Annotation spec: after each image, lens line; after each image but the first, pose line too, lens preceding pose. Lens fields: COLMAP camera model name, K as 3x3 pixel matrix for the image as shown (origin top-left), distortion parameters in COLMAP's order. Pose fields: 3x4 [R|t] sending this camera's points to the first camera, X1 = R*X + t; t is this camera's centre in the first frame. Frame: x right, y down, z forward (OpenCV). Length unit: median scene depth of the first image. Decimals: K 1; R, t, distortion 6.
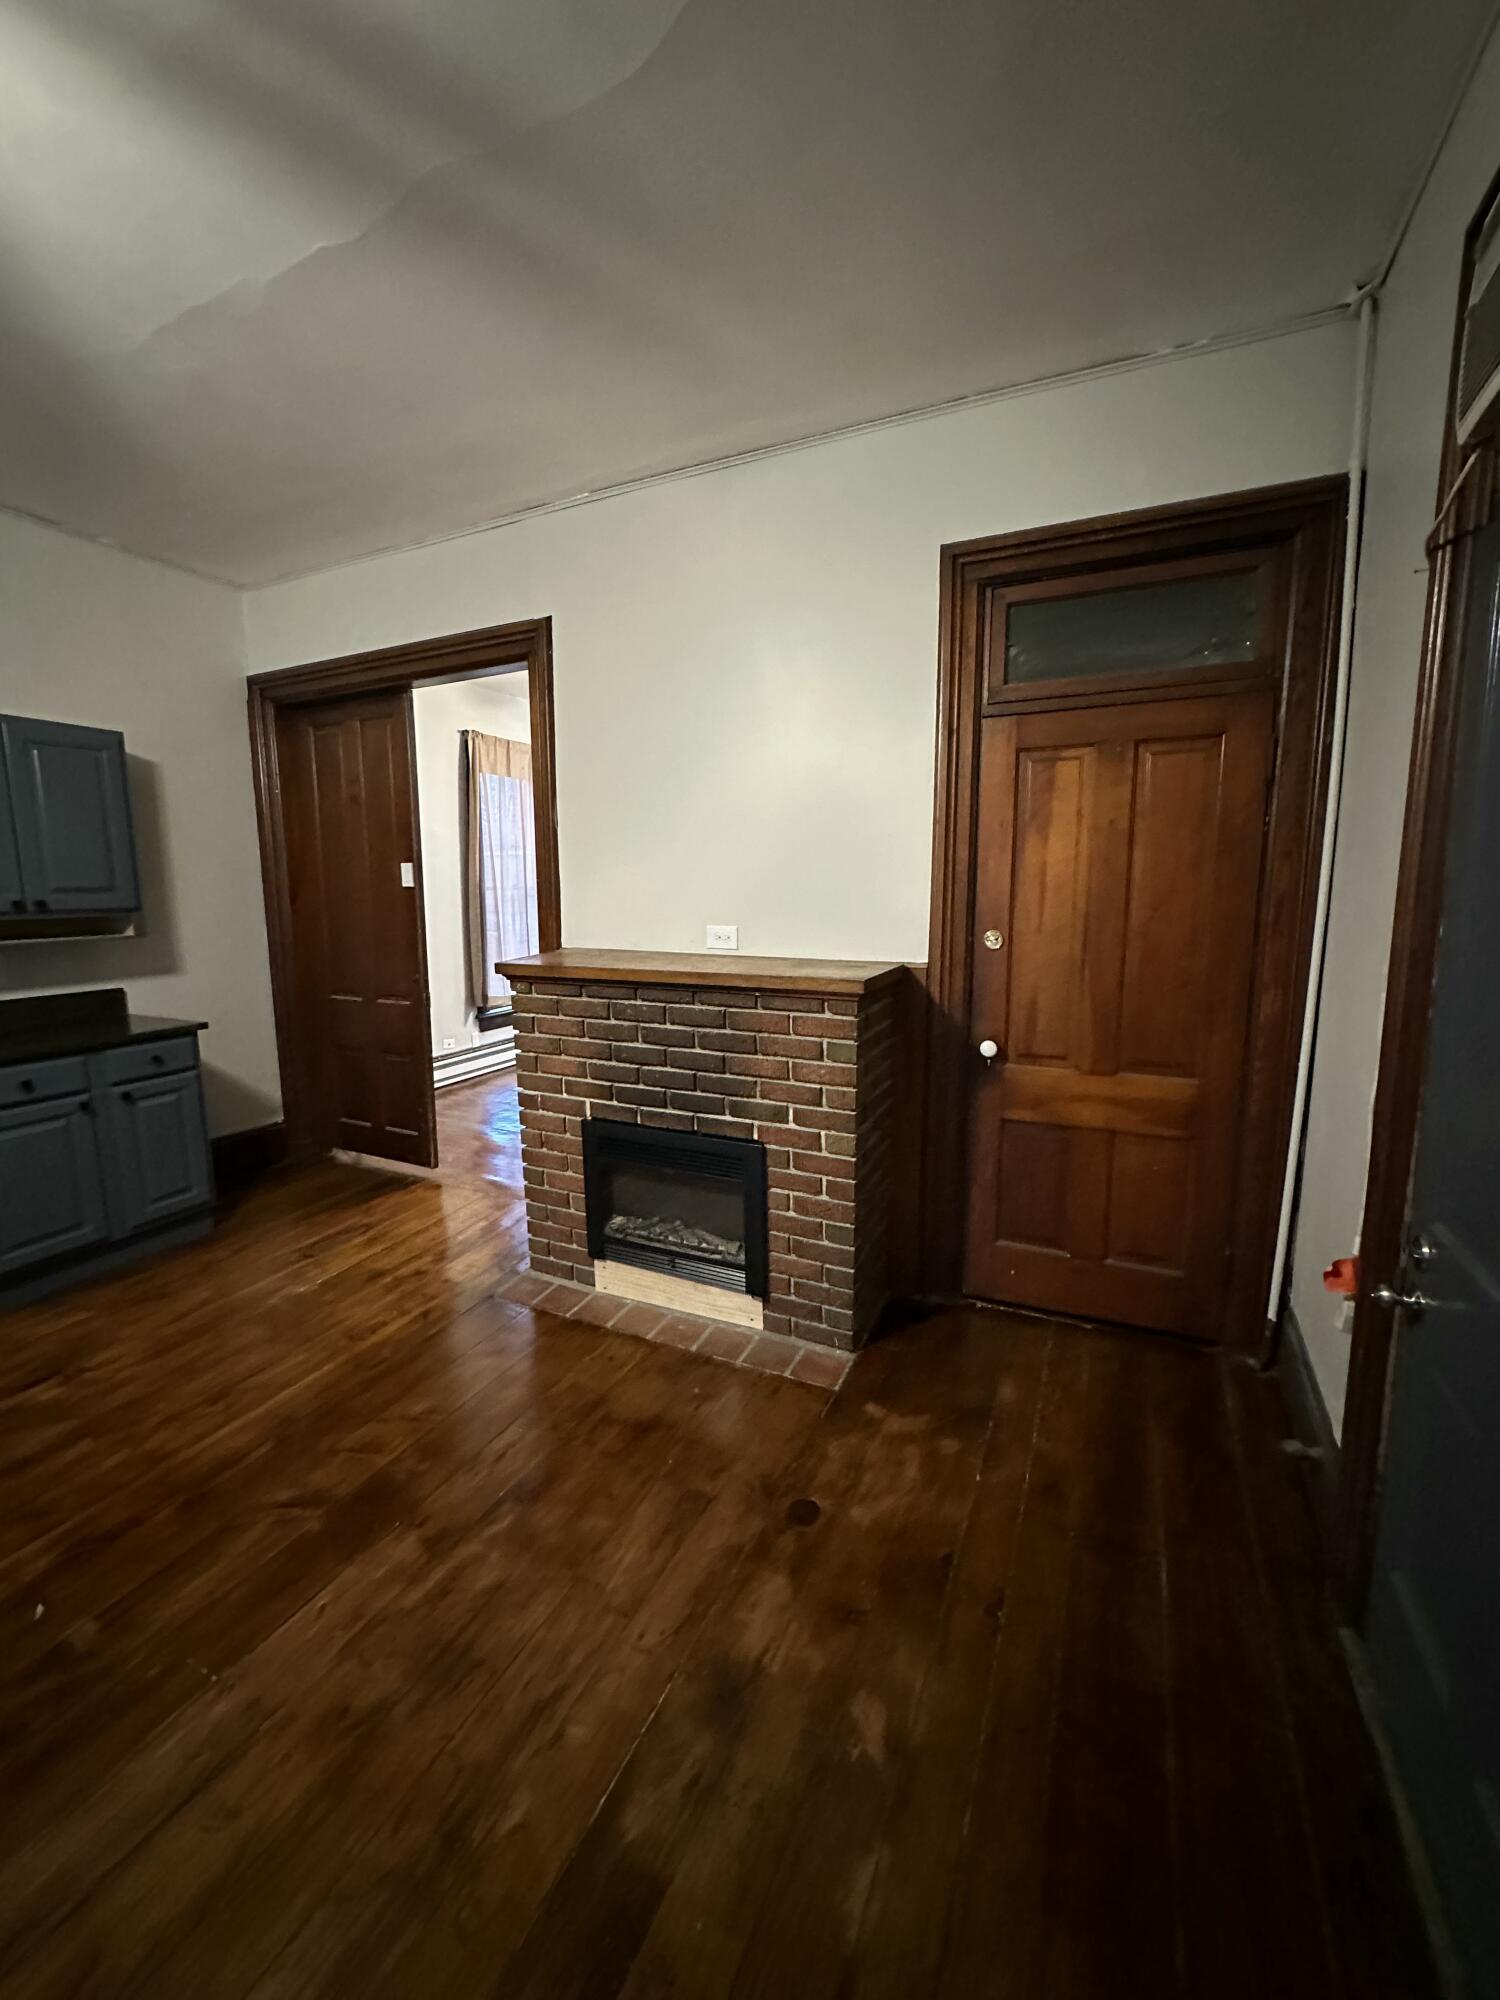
lens RADIAL K [[796.4, 0, 741.9], [0, 796.4, 1002.3], [0, 0, 1]] dist [-0.001631, 0.000297]
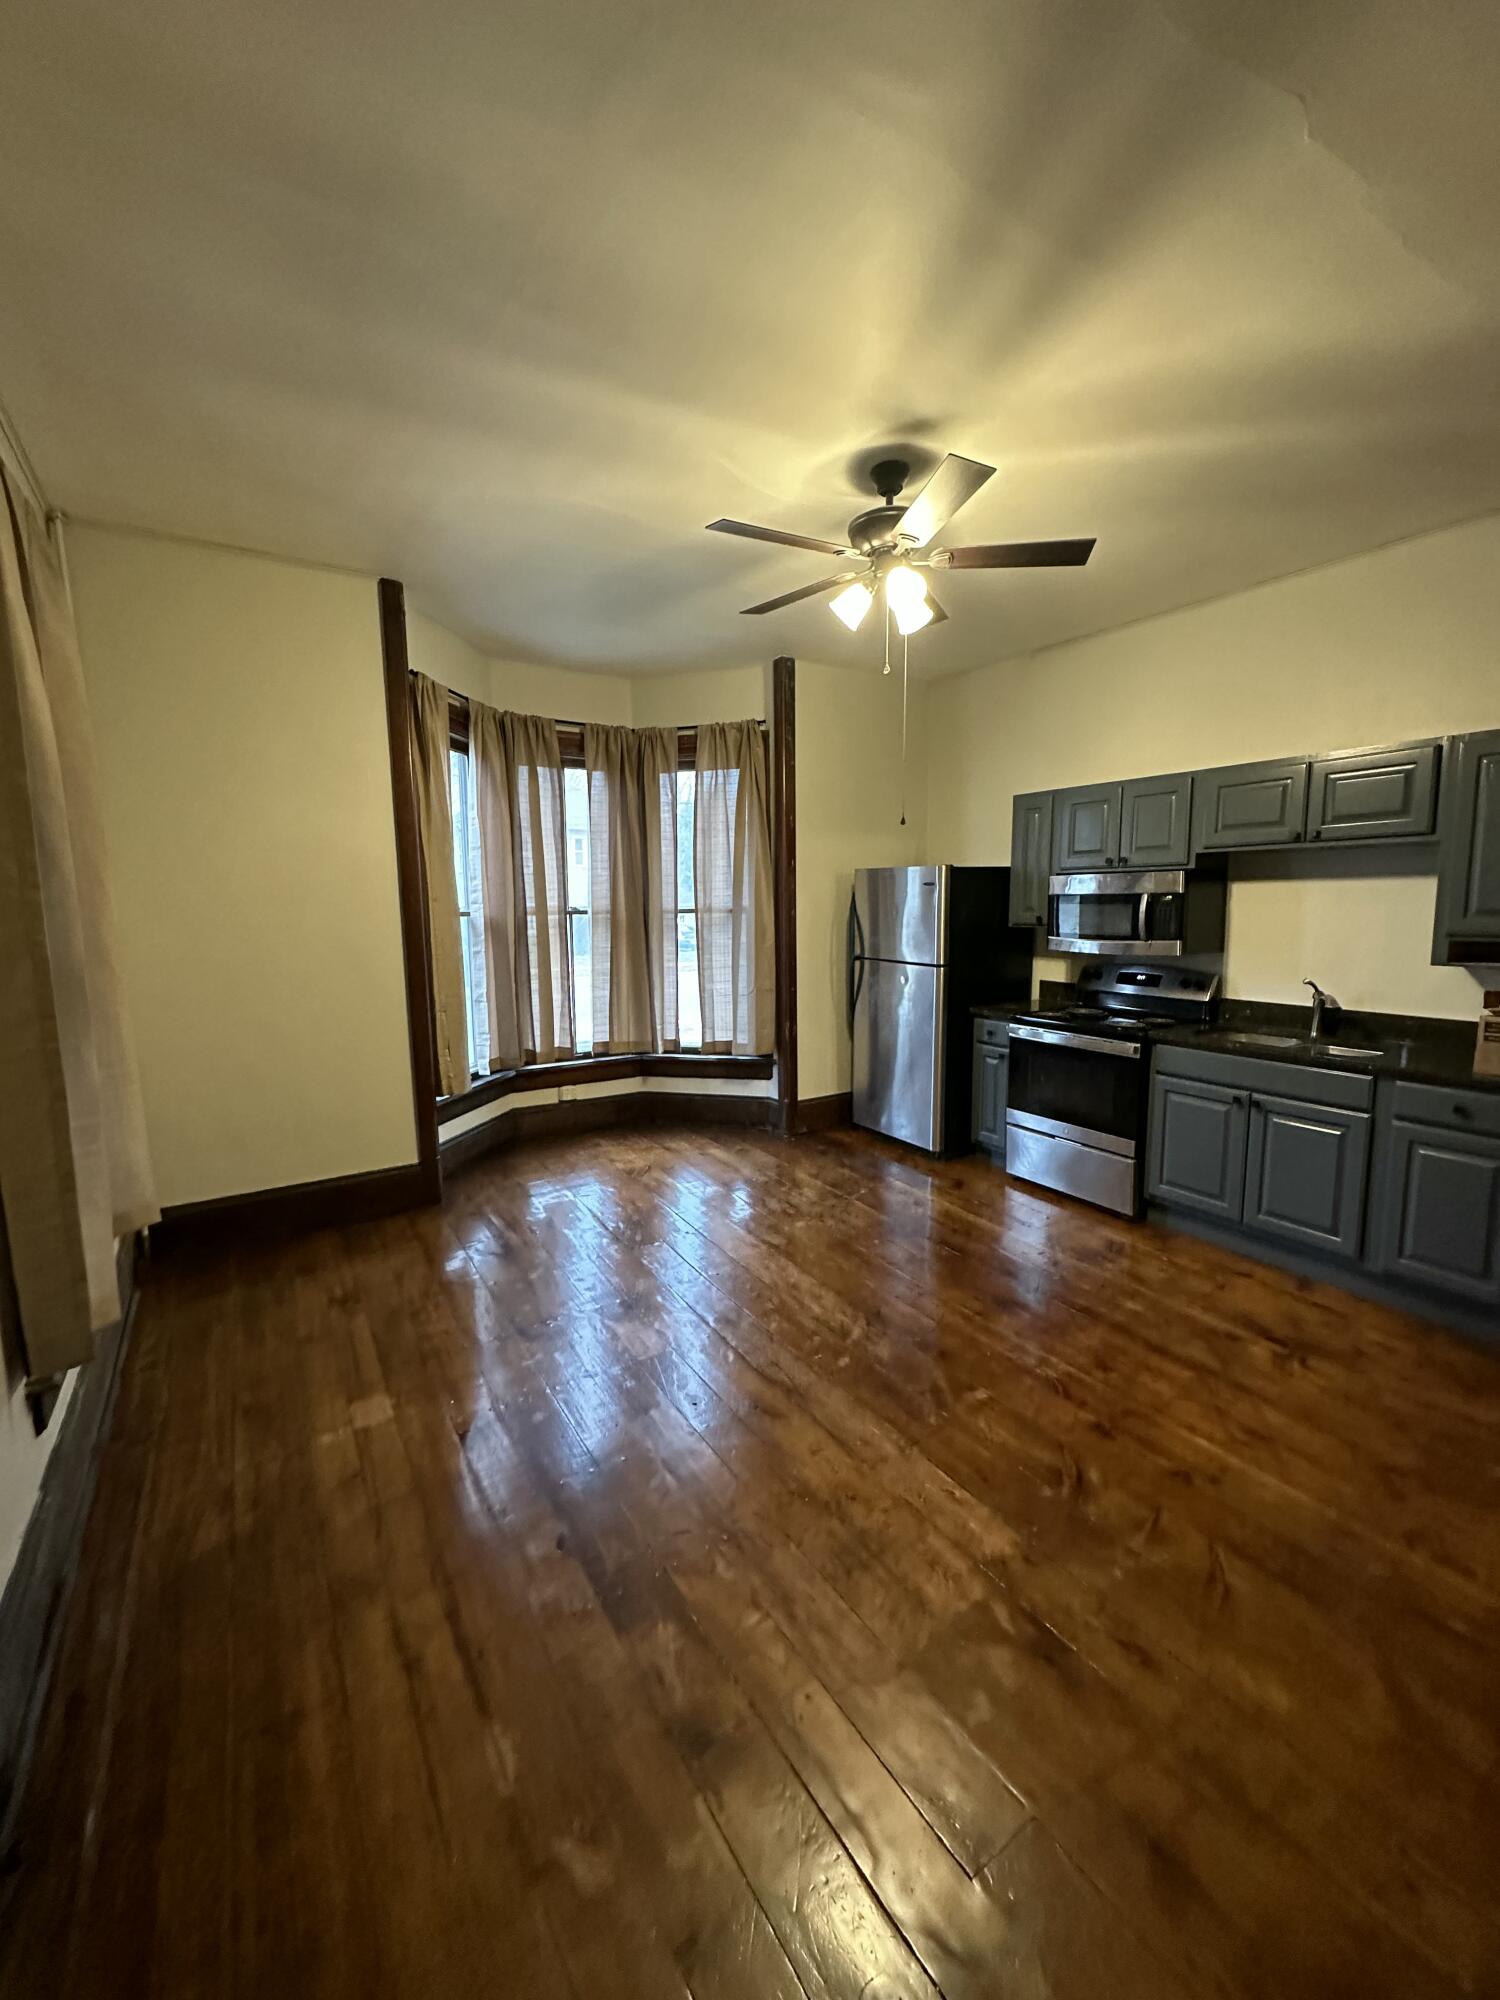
lens RADIAL K [[798.8, 0, 750.5], [0, 798.8, 1001.7], [0, 0, 1]] dist [-0.003964, 0.000084]
pose [[-0.524565, 0.112200, -0.843945, 0.587346], [-0.114509, 0.972973, 0.200529, -0.195705], [0.843635, 0.201830, -0.497539, 1.164921]]
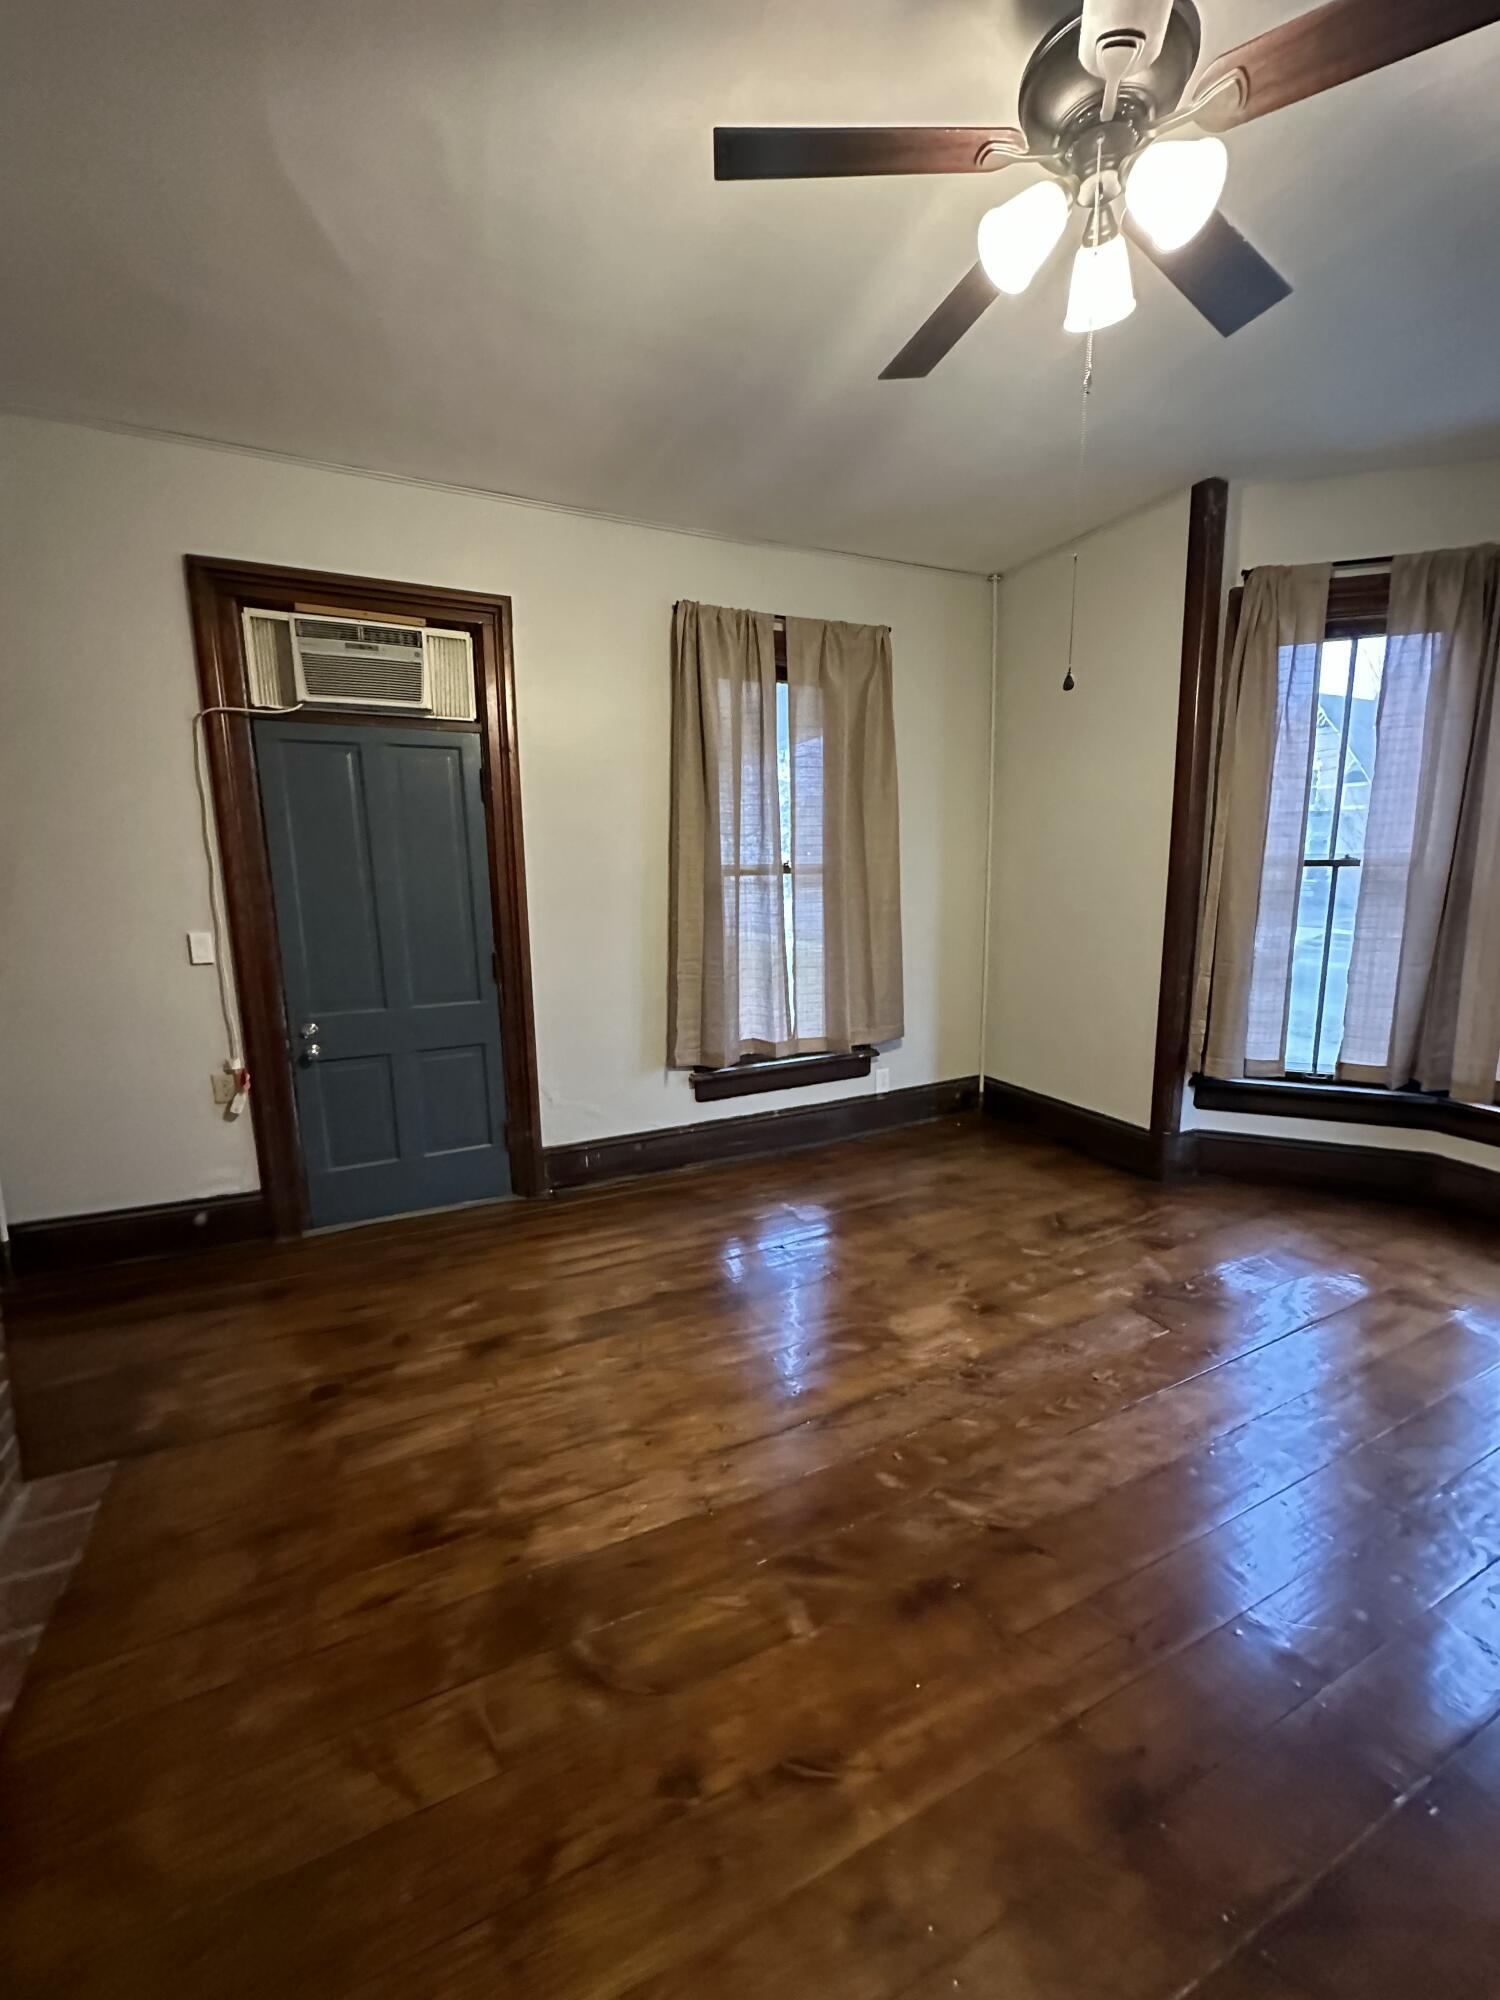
lens RADIAL K [[792.6, 0, 752.2], [0, 792.6, 1001.5], [0, 0, 1]] dist [-0.001687, 0.000513]
pose [[-0.772682, -0.098819, 0.627055, -1.242566], [0.104715, 0.954434, 0.279446, -0.217327], [-0.626097, 0.281585, -0.727126, 1.441875]]
